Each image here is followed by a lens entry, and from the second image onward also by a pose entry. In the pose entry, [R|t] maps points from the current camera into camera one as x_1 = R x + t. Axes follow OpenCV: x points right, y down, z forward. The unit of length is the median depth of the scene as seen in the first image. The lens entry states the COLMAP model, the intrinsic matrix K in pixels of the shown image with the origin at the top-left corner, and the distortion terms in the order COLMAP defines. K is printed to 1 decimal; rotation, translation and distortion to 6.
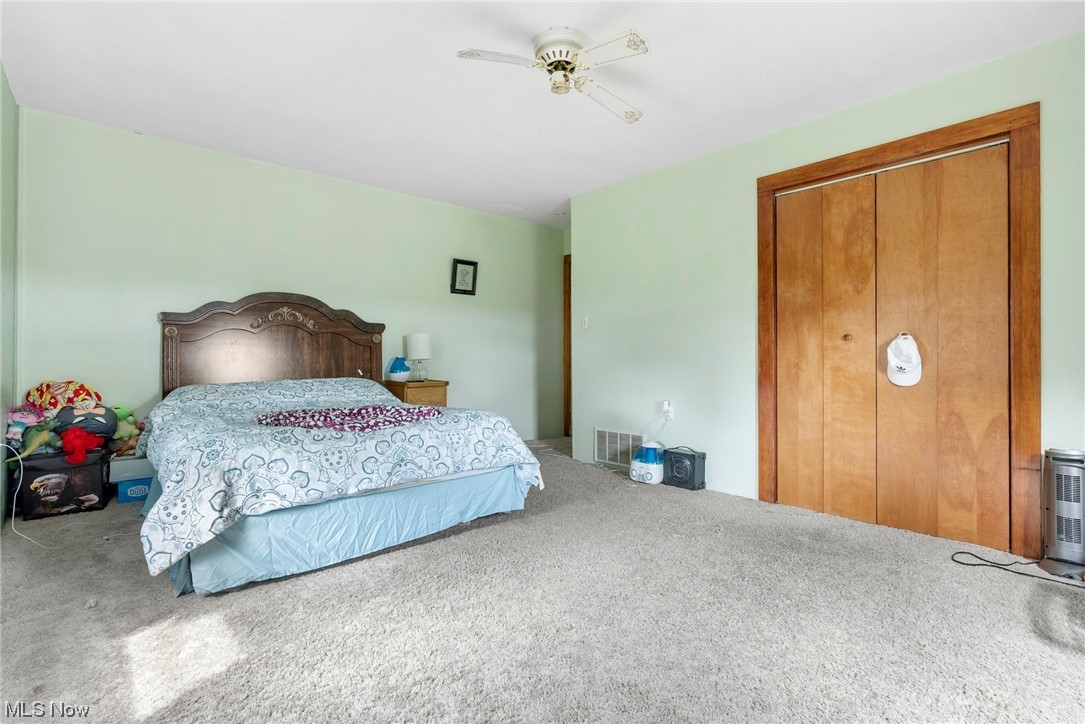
lens RADIAL K [[498.6, 0, 541.2], [0, 498.6, 353.3], [0, 0, 1]] dist [-0.002628, 0.000436]
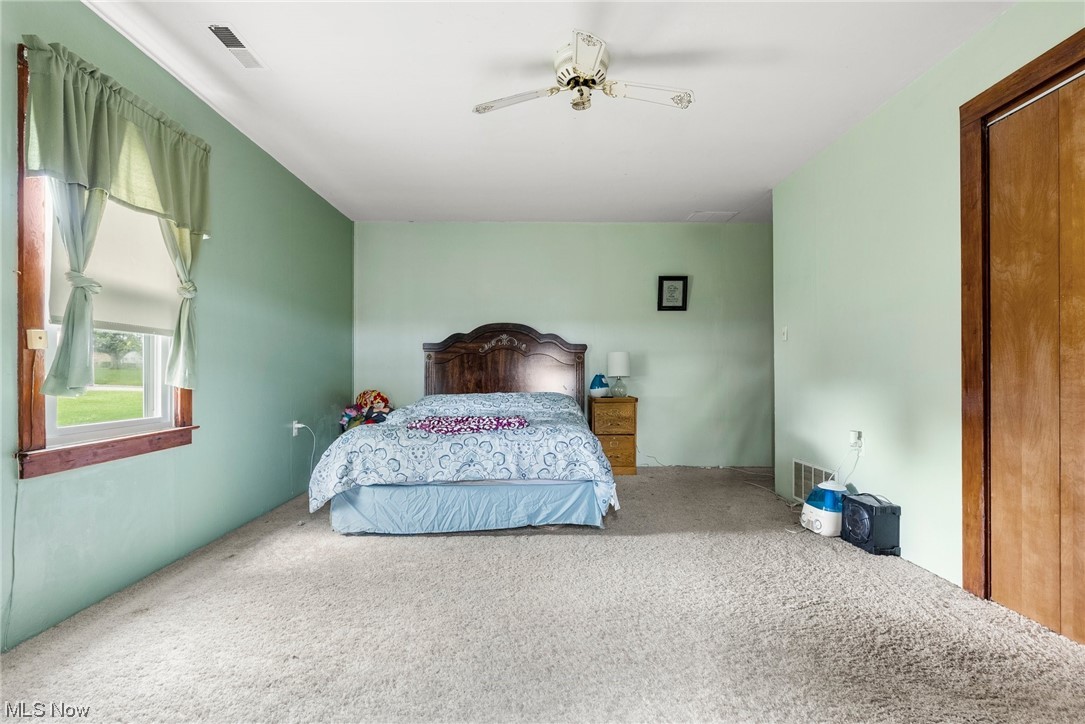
lens RADIAL K [[489.5, 0, 543.6], [0, 489.5, 372.7], [0, 0, 1]] dist [-0.004155, 0.000958]
pose [[0.771920, -0.003298, -0.635711, 0.502251], [0.007247, 0.999967, 0.003611, -0.001238], [0.635678, -0.007394, 0.771919, 0.167274]]
